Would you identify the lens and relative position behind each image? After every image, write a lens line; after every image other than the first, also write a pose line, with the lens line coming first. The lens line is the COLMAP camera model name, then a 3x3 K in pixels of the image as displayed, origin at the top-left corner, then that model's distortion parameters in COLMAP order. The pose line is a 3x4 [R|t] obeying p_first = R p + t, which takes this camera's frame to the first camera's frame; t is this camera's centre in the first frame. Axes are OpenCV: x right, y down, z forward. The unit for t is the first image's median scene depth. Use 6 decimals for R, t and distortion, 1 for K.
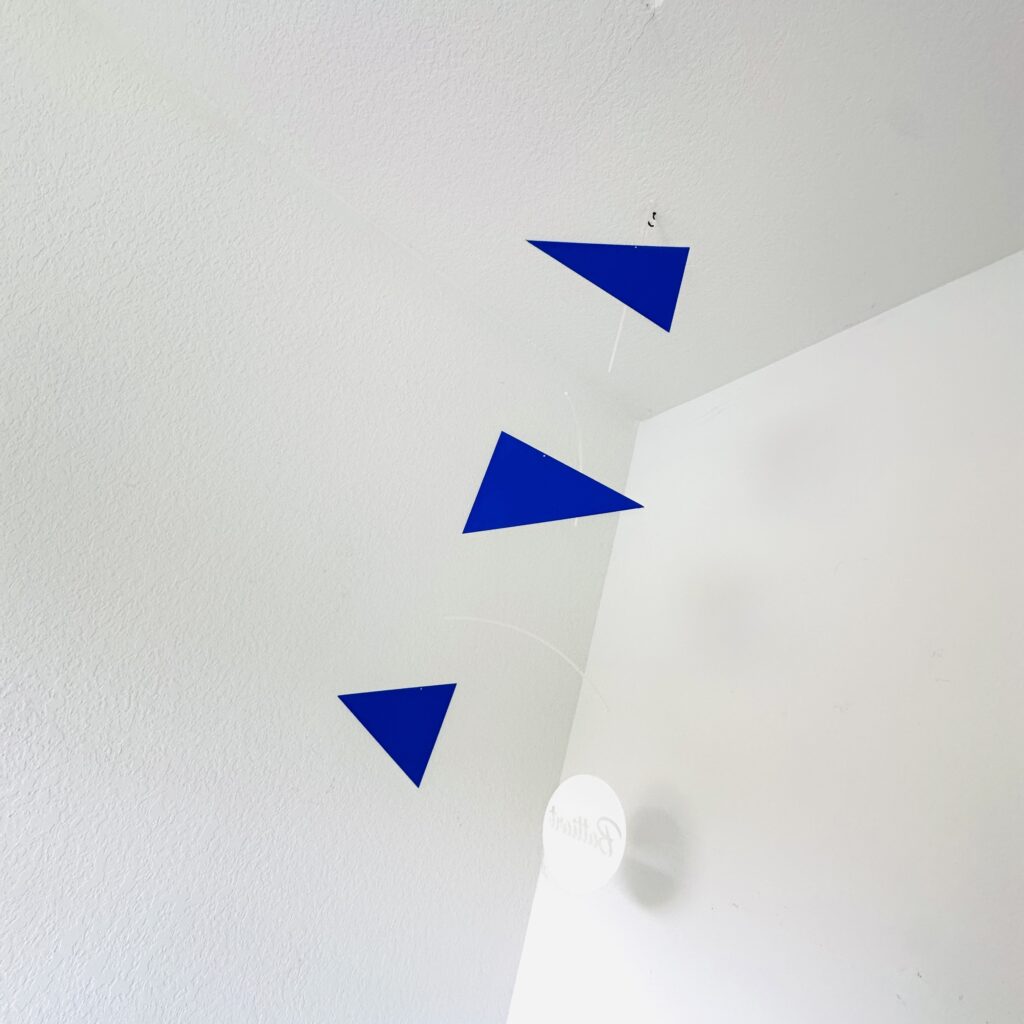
lens RADIAL K [[562.1, 0, 512.0], [0, 562.1, 512.0], [0, 0, 1]] dist [0.001792, -0.000970]
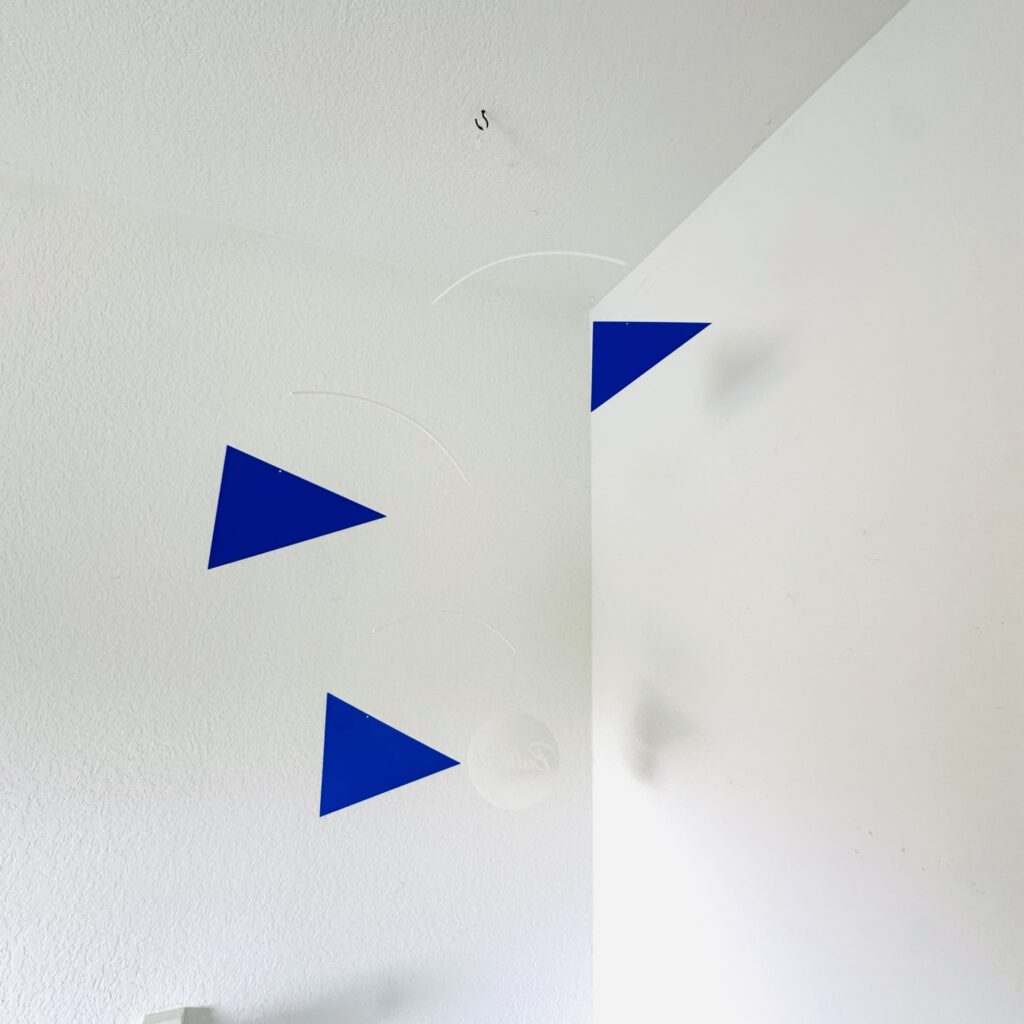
lens RADIAL K [[562.1, 0, 512.0], [0, 562.1, 512.0], [0, 0, 1]] dist [0.001792, -0.000970]
pose [[0.940946, -0.286483, -0.180410, 0.309581], [0.320803, 0.924761, 0.204700, -0.142492], [0.108193, -0.250487, 0.962055, 0.026564]]
